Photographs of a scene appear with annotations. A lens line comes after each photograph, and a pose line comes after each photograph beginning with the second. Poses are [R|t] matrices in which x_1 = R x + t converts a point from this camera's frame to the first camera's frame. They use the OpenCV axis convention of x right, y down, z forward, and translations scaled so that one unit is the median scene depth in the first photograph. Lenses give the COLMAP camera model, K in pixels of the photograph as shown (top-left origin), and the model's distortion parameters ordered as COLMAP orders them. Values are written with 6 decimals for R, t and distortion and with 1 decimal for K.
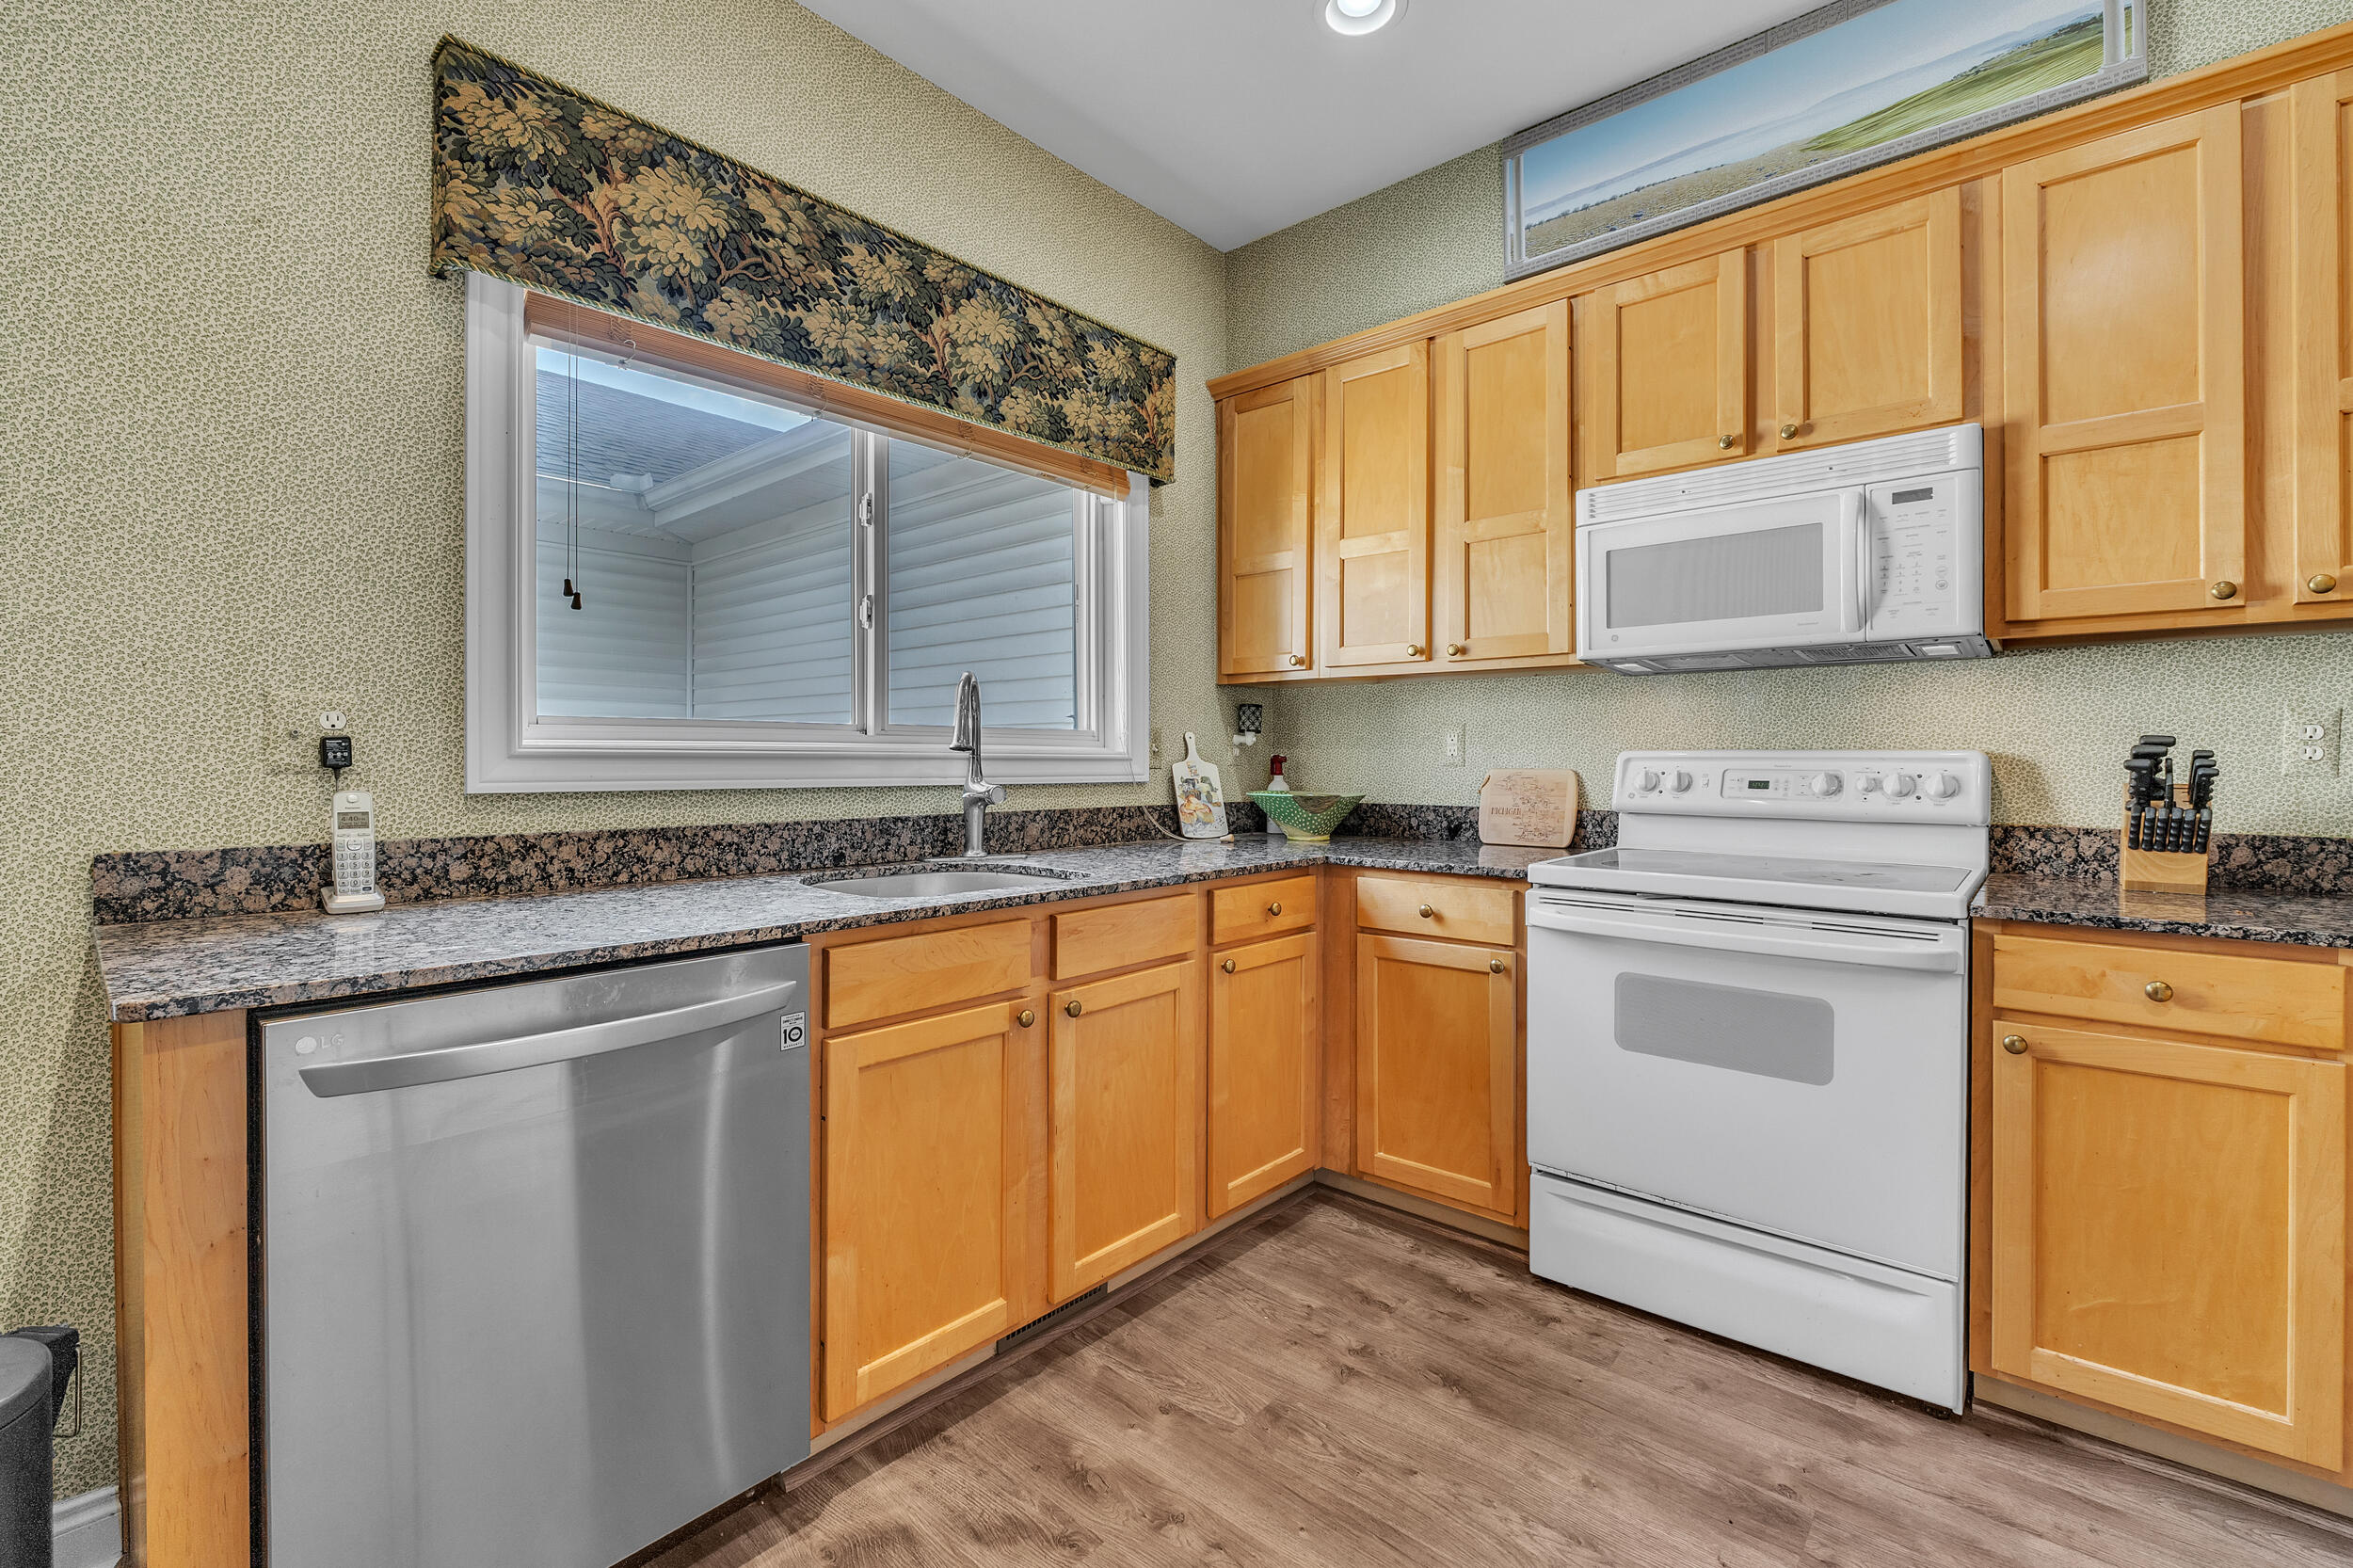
lens RADIAL K [[1017.2, 0, 1149.4], [0, 1017.2, 756.6], [0, 0, 1]] dist [-0.007439, -0.001339]
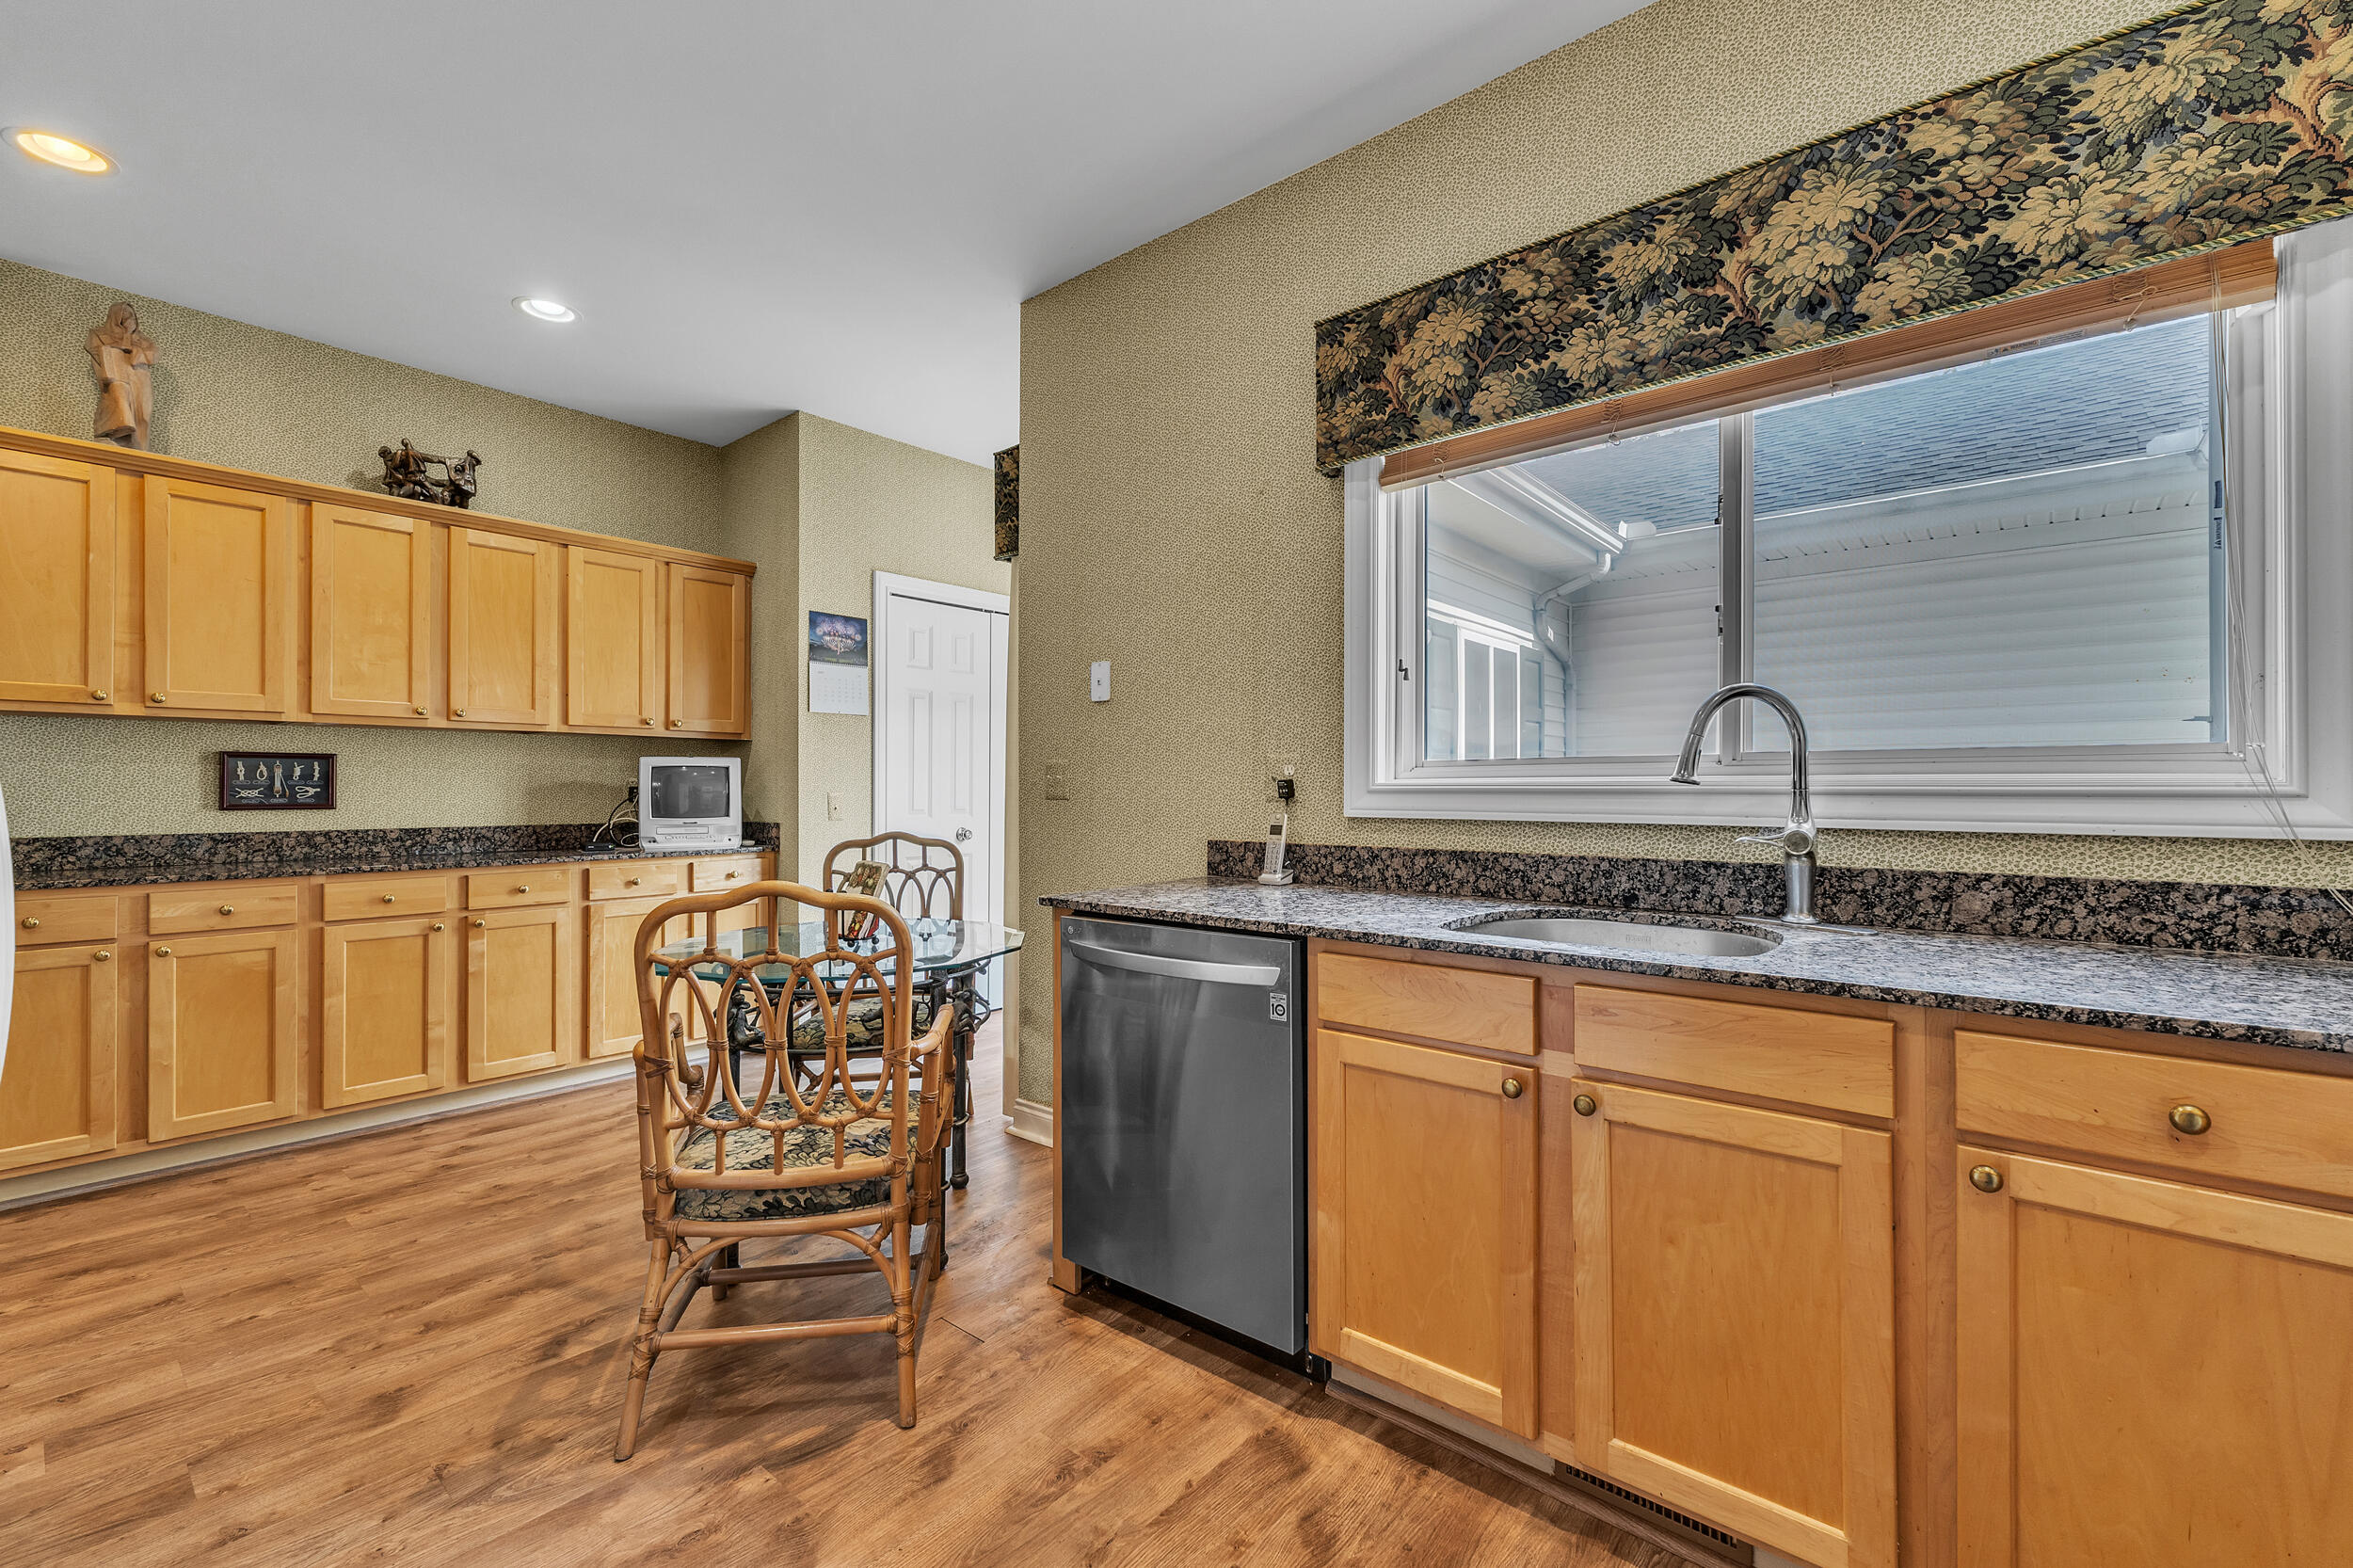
lens RADIAL K [[1009.1, 0, 1257.2], [0, 1009.1, 787.3], [0, 0, 1]] dist [0.002274, 0.000063]
pose [[0.059287, -0.005192, -0.998227, 0.749858], [0.001272, 0.999986, -0.005126, 0.000786], [0.998240, -0.000966, 0.059293, 0.738090]]
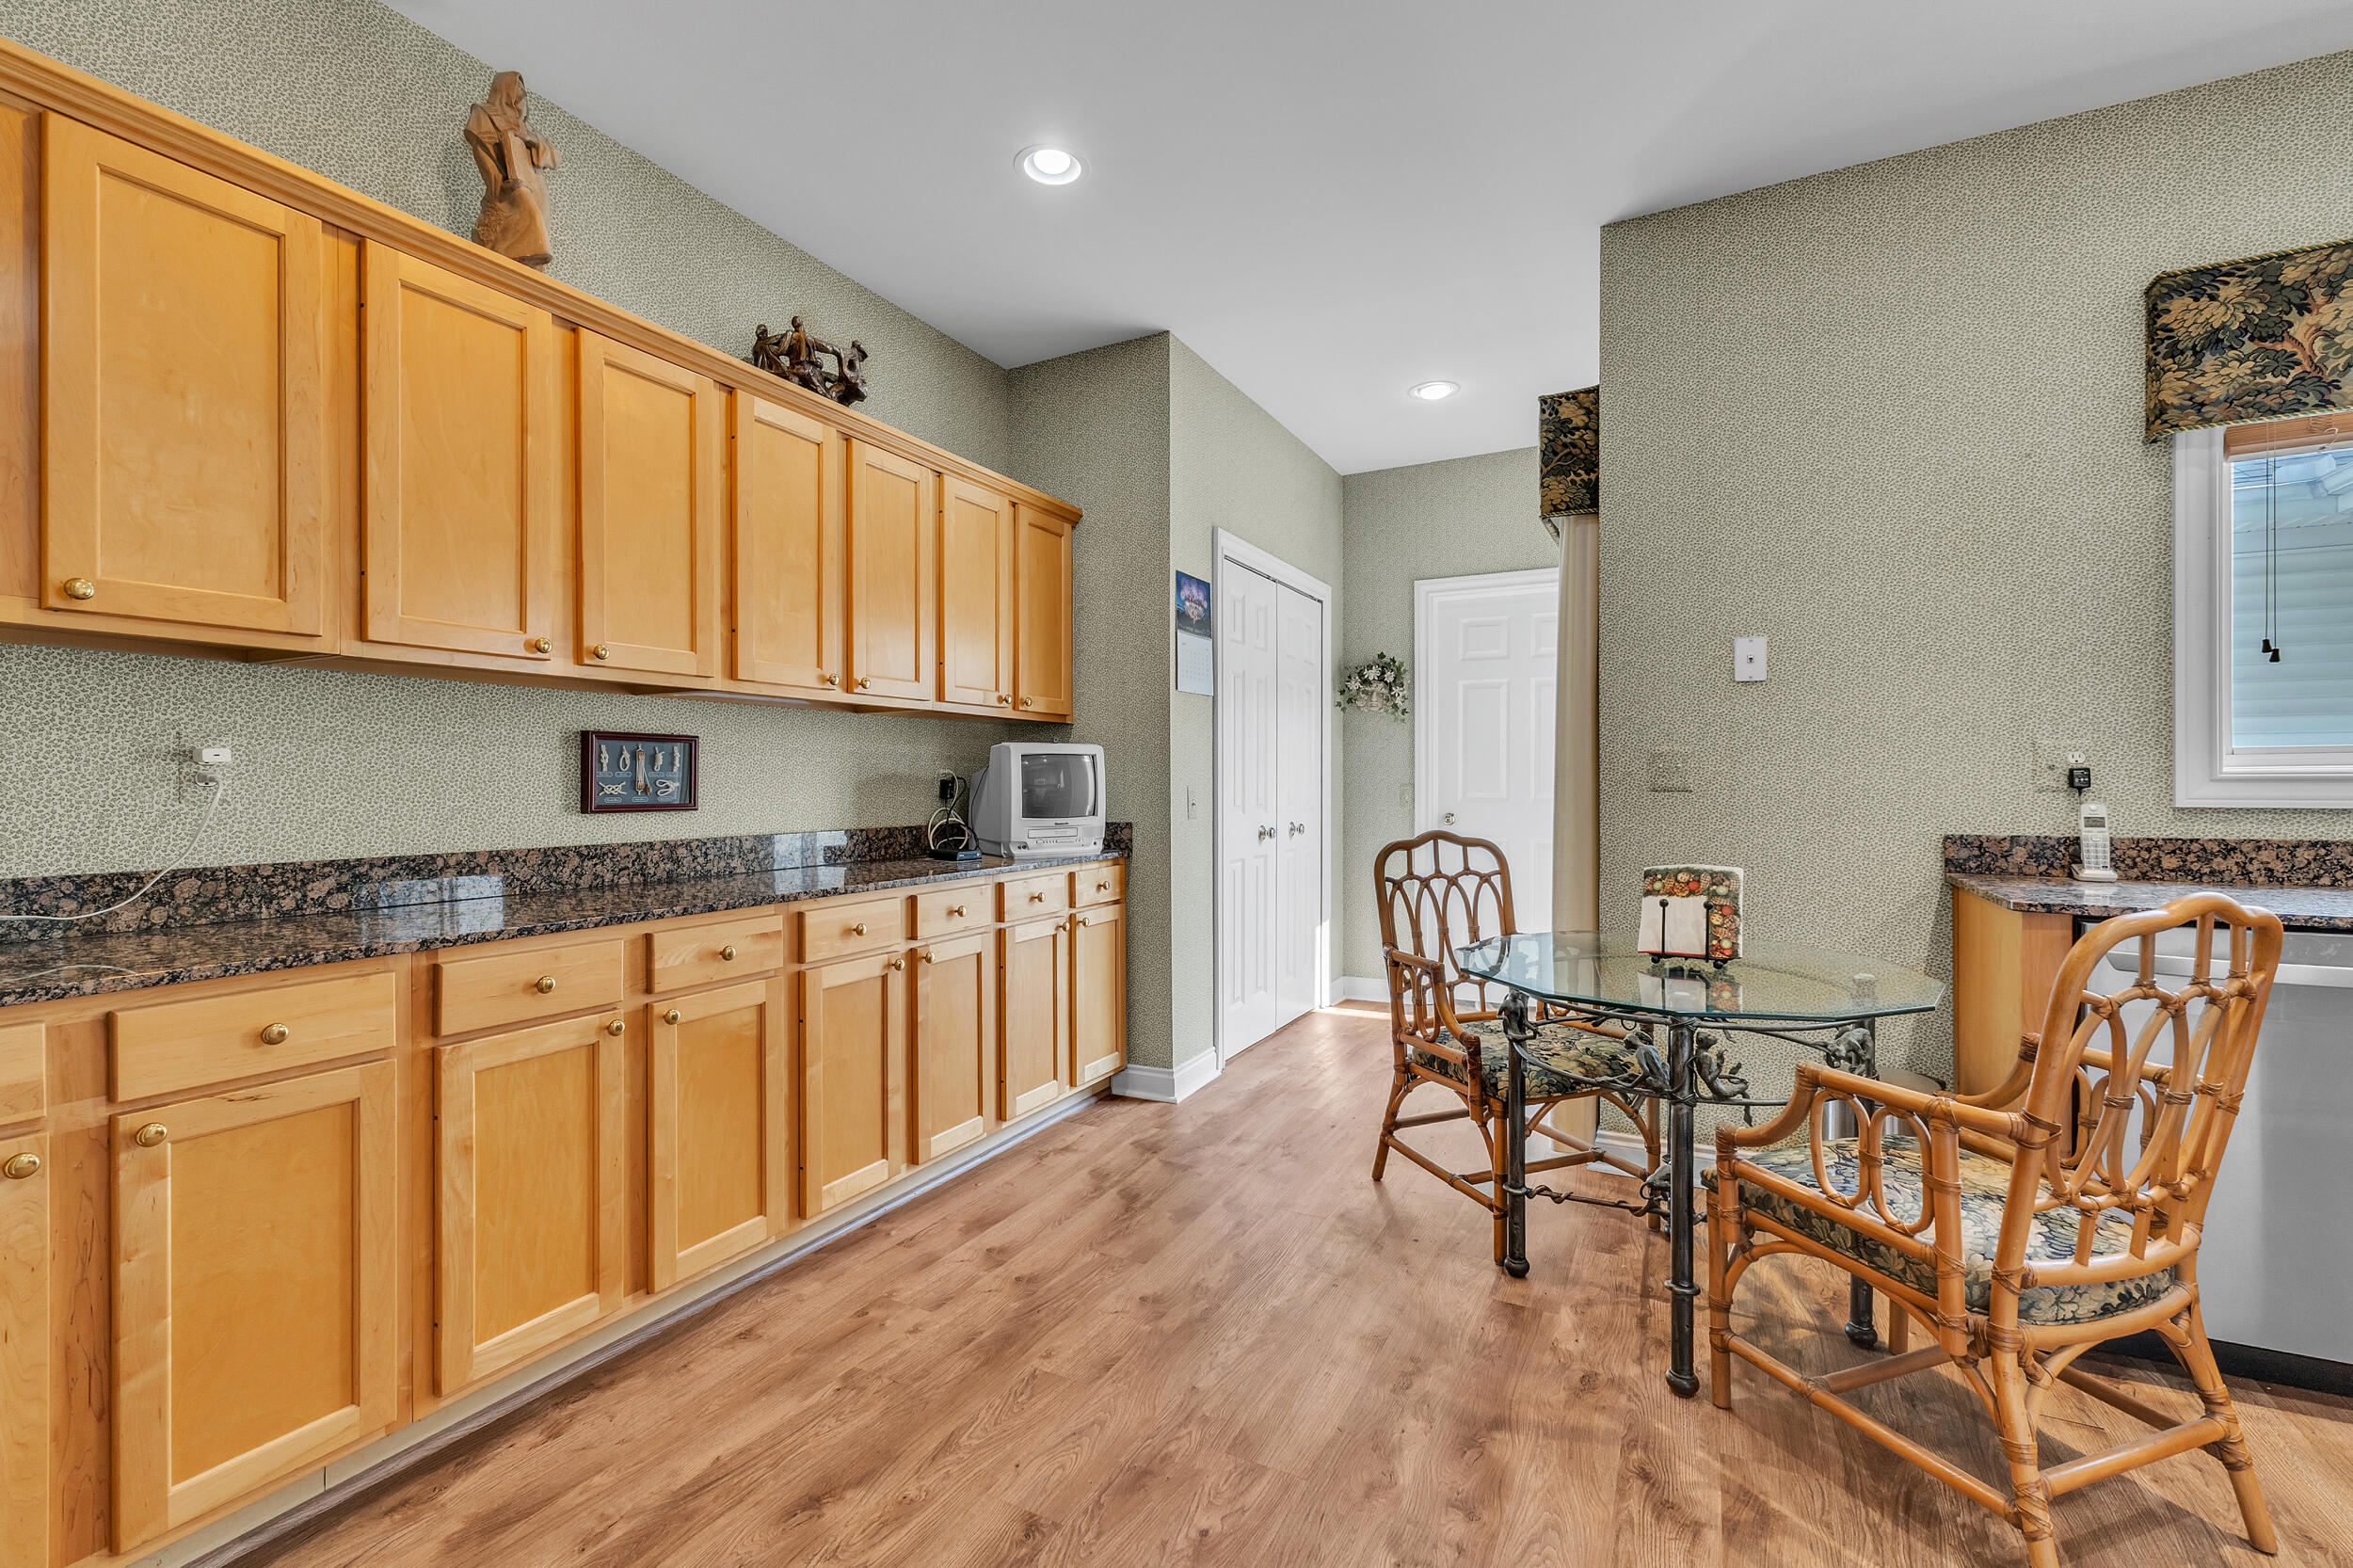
lens RADIAL K [[1009.1, 0, 1195.8], [0, 1009.1, 791.4], [0, 0, 1]] dist [0.002274, 0.000063]
pose [[0.274658, 0.003303, -0.961536, 0.275138], [0.005743, 0.999971, 0.005075, 0.000183], [0.961525, -0.006916, 0.274631, -0.635557]]
